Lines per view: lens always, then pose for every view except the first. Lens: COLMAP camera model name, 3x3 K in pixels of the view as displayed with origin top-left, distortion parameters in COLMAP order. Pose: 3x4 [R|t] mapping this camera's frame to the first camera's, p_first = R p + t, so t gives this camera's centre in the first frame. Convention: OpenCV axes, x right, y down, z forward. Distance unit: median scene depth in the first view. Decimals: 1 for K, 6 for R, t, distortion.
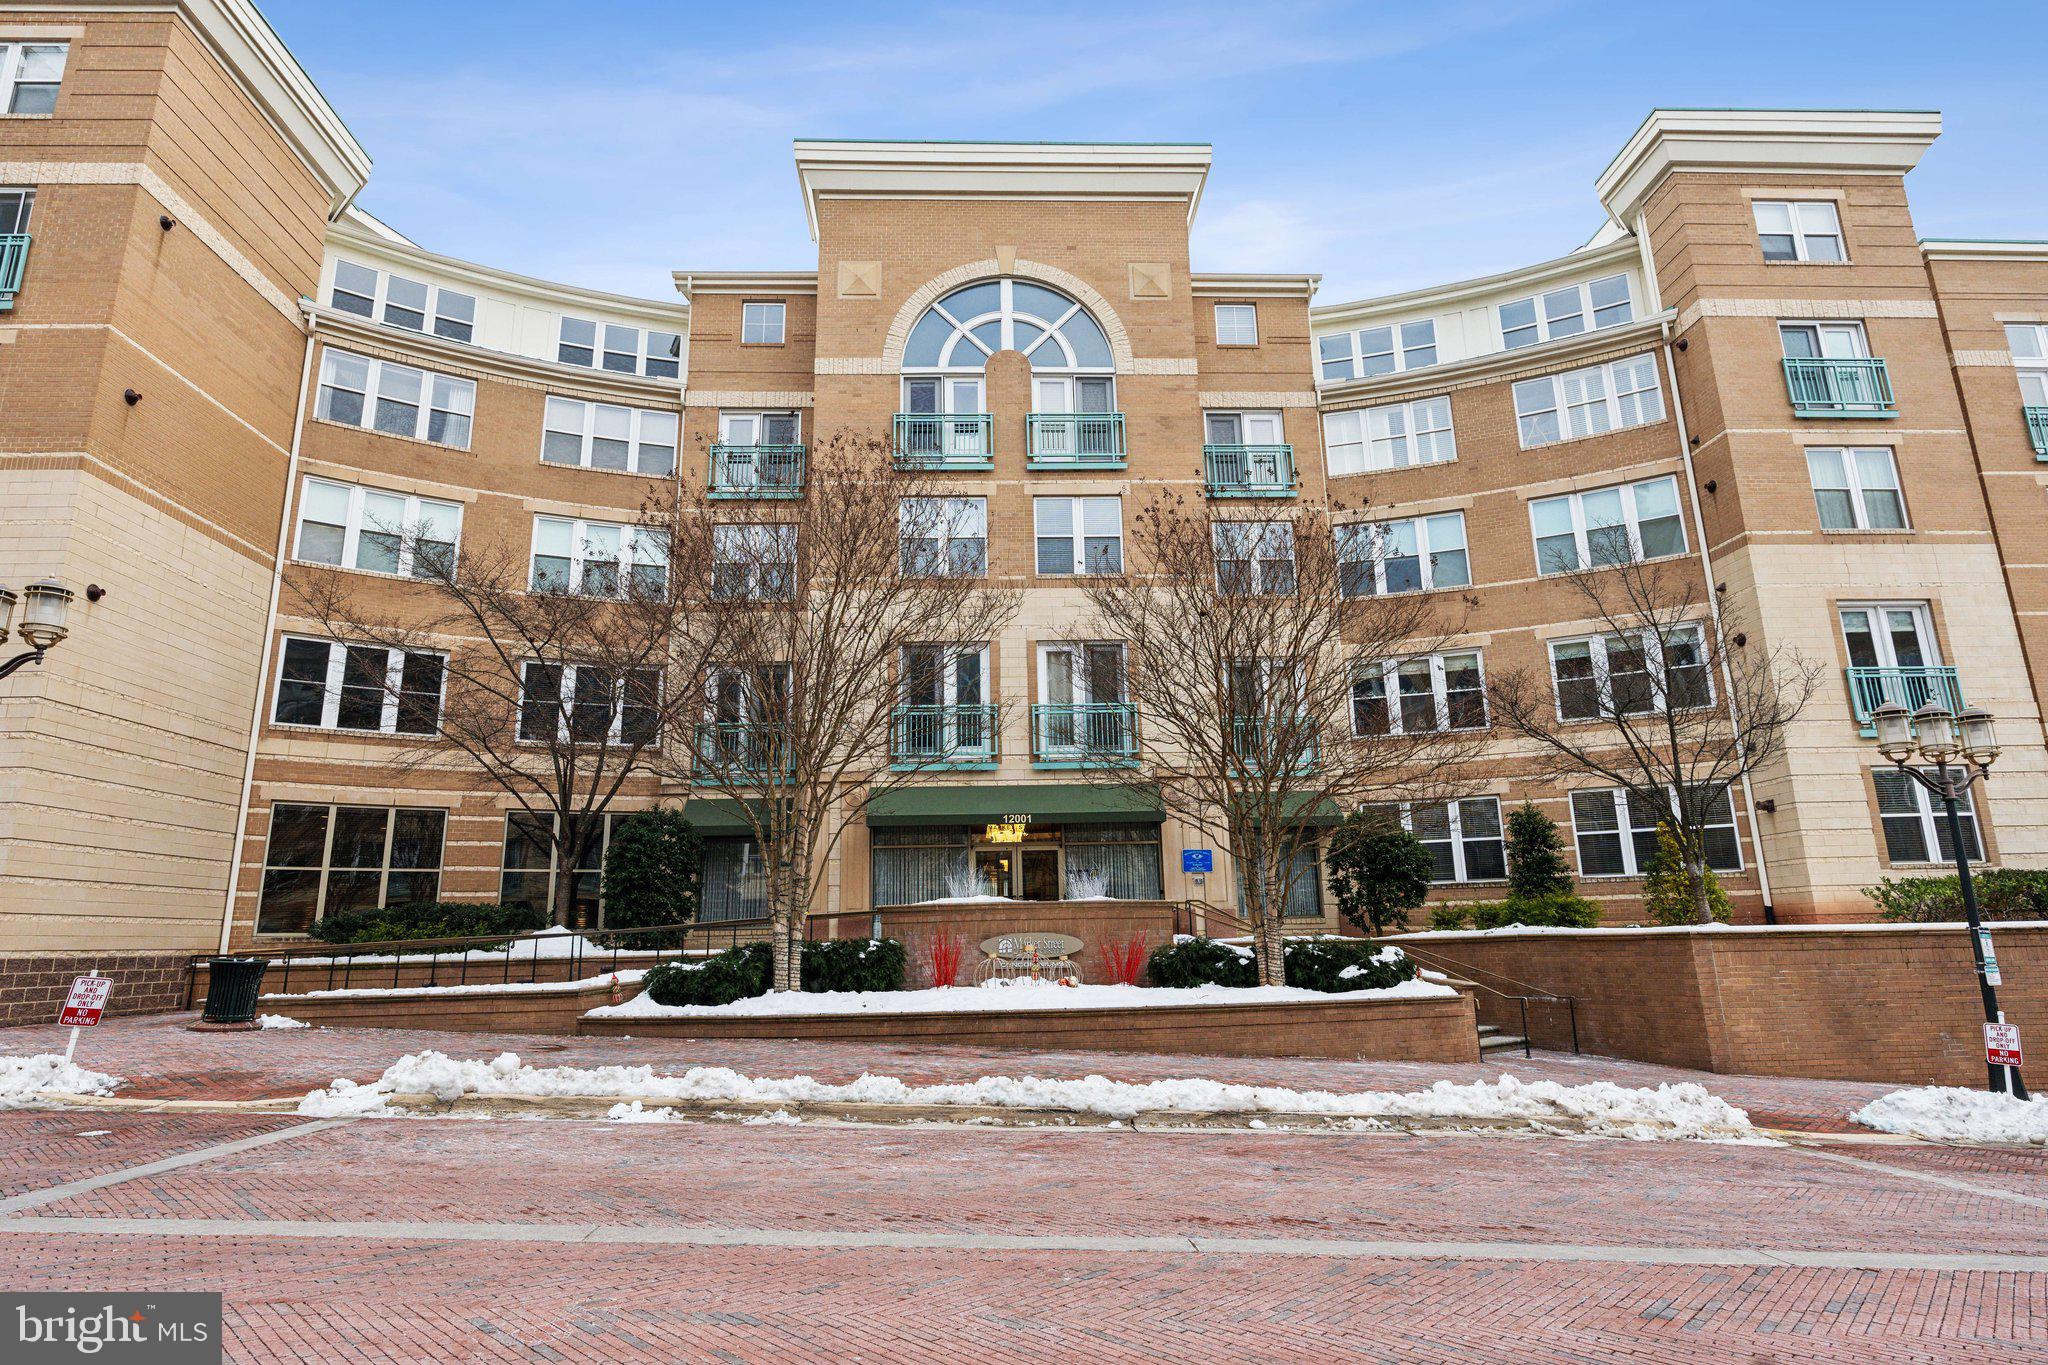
lens RADIAL K [[1078.0, 0, 1013.1], [0, 1078.0, 694.8], [0, 0, 1]] dist [0.001381, 0.000136]
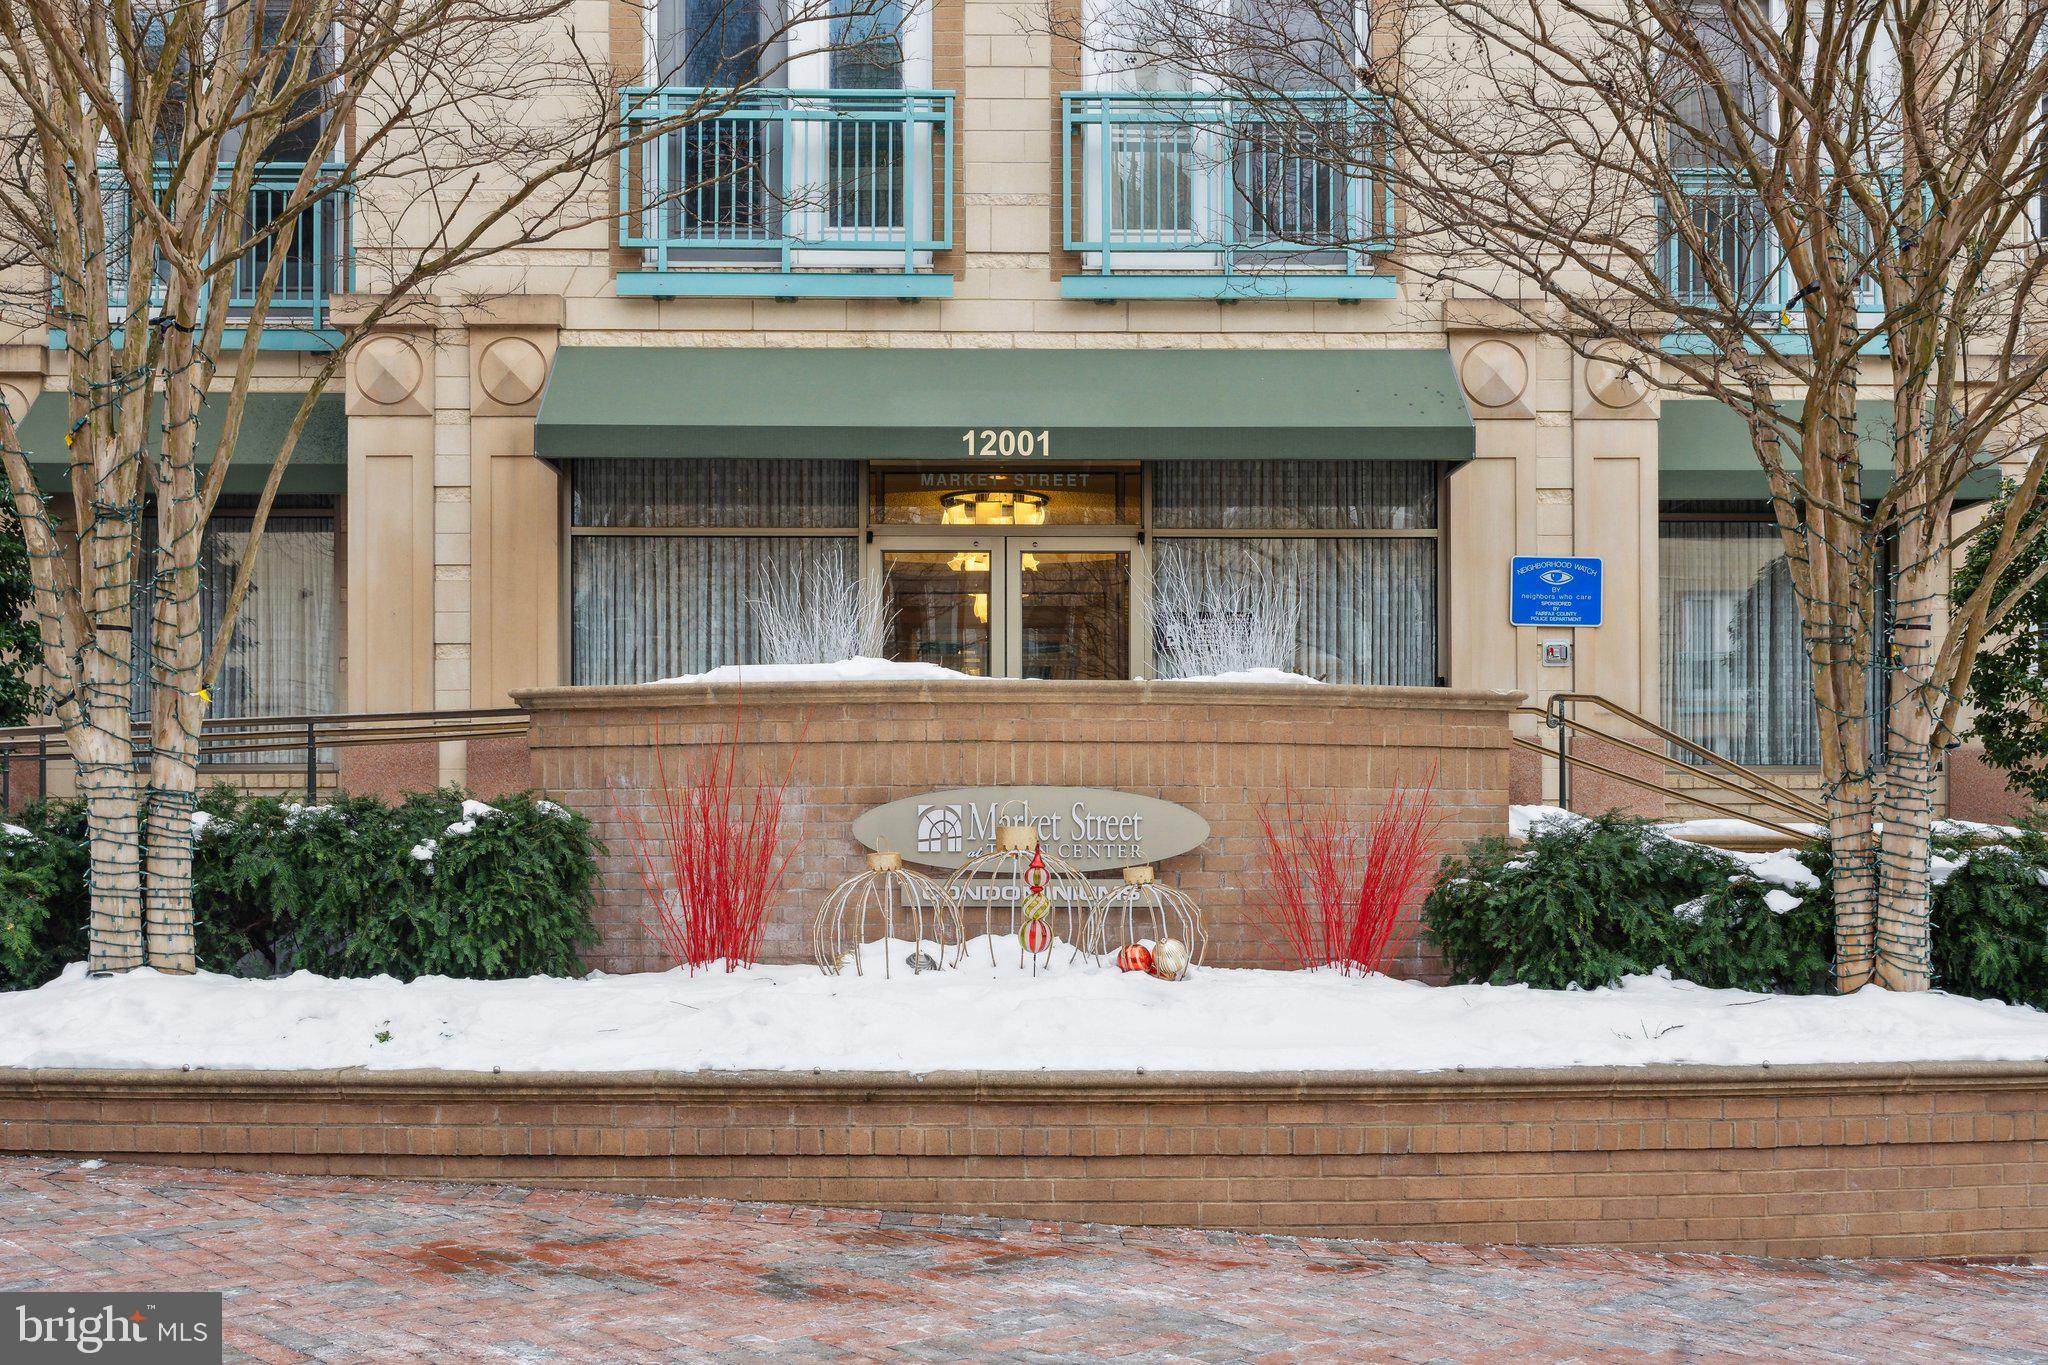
lens RADIAL K [[2065.7, 0, 1026.0], [0, 2065.7, 681.2], [0, 0, 1]] dist [0.057939, 0.000000]
pose [[0.999711, 0.020761, -0.012113, 0.021032], [-0.018685, 0.988250, 0.151702, 0.104112], [0.015120, -0.151432, 0.988352, 0.436550]]
